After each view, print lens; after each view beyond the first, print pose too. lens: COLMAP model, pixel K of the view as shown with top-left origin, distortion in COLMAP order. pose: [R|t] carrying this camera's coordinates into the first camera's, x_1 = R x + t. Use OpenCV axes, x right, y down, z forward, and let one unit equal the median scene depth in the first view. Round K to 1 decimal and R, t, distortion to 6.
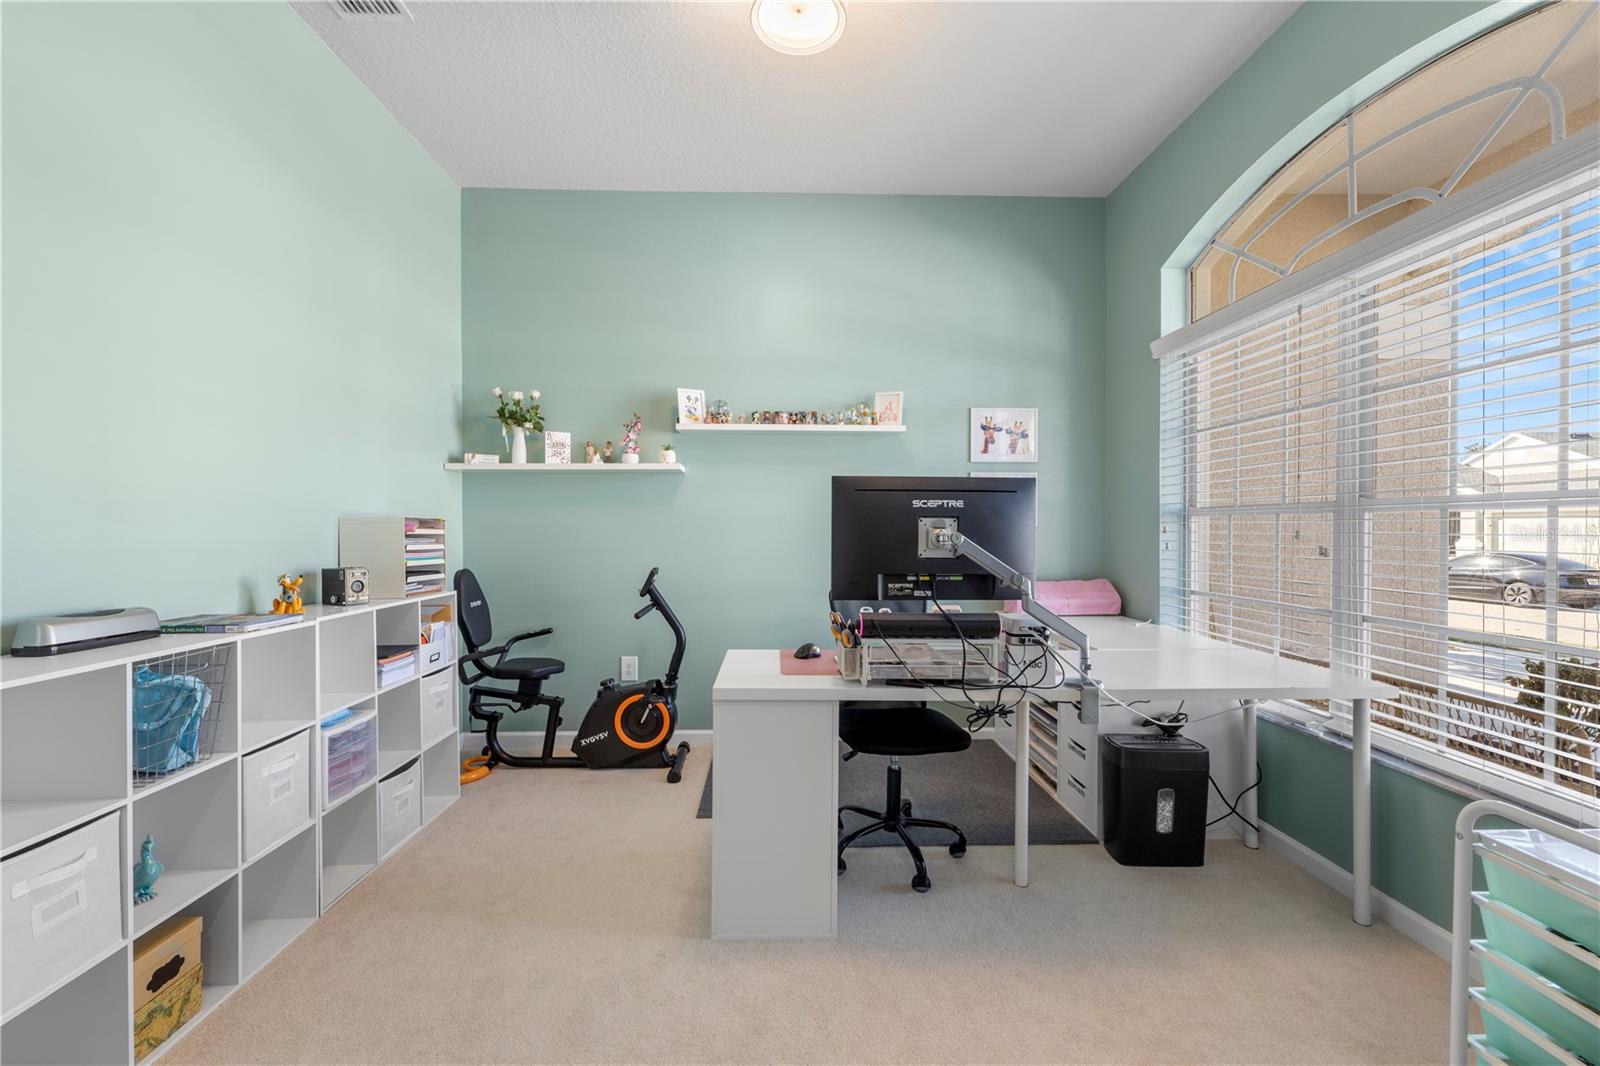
lens RADIAL K [[671.3, 0, 798.0], [0, 671.3, 533.7], [0, 0, 1]] dist [-0.000047, 0.000184]
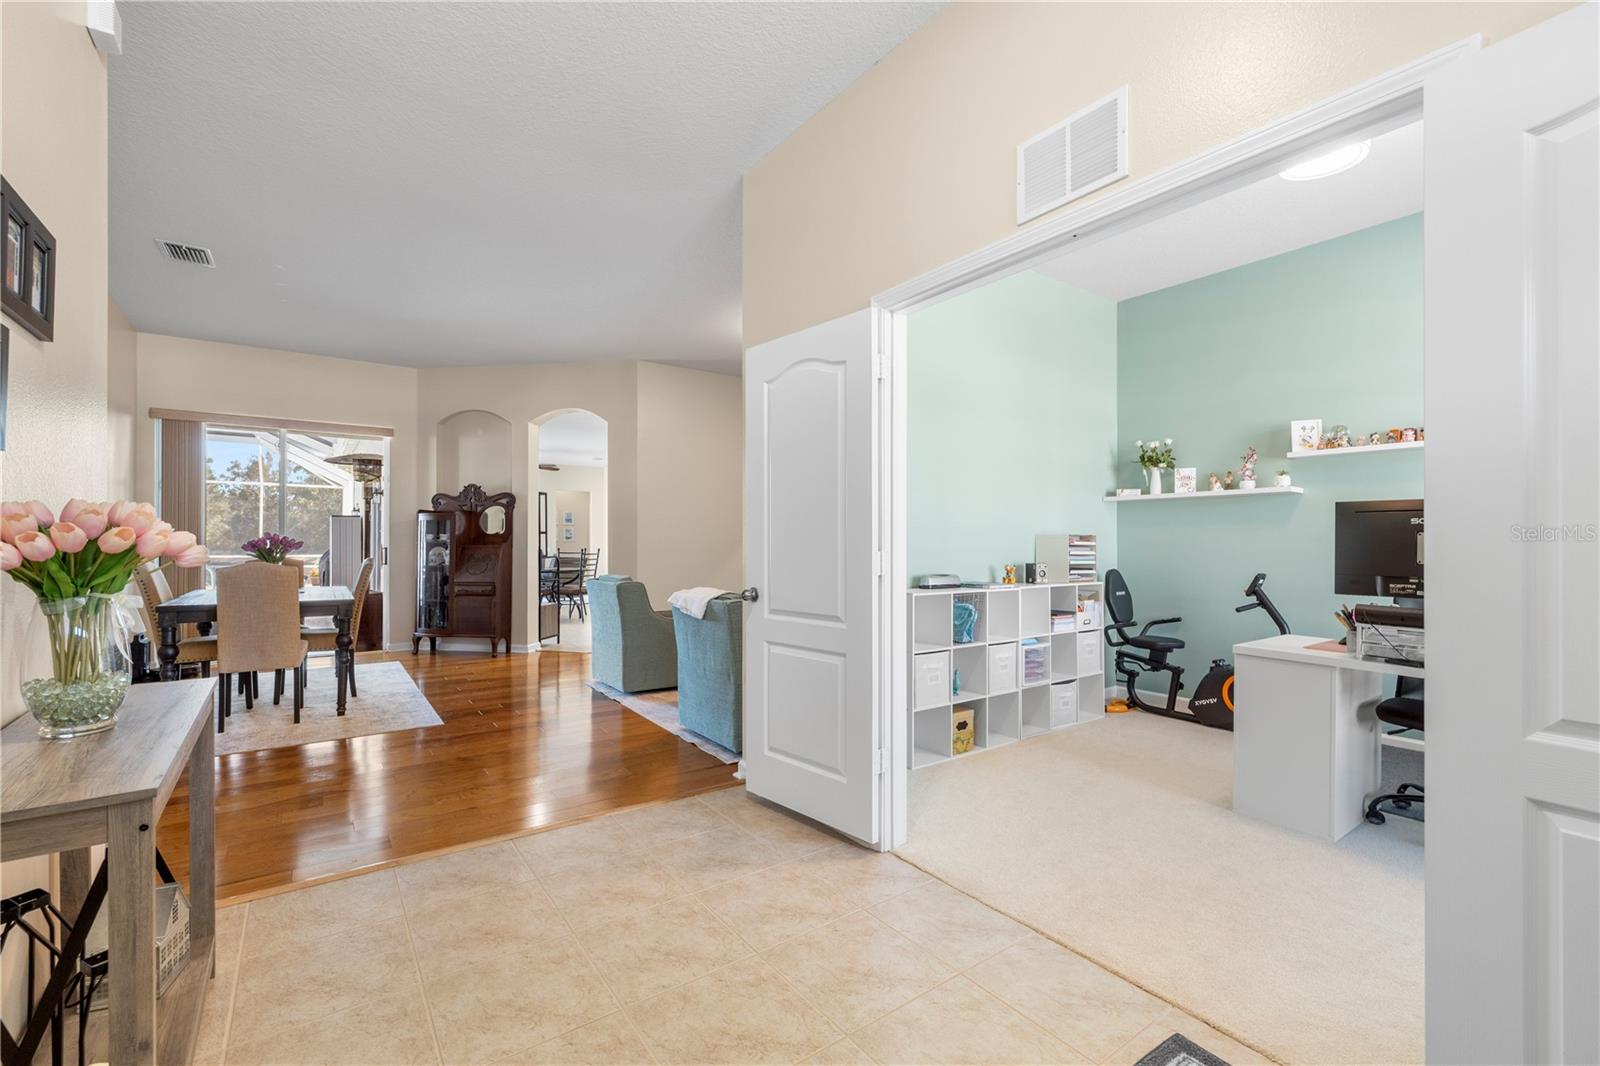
lens RADIAL K [[671.3, 0, 798.0], [0, 671.3, 533.7], [0, 0, 1]] dist [-0.000047, 0.000184]
pose [[0.552013, -0.009152, -0.833785, 0.375995], [-0.009559, 0.999805, -0.017303, 0.007589], [0.833781, 0.017521, 0.551817, -0.418444]]
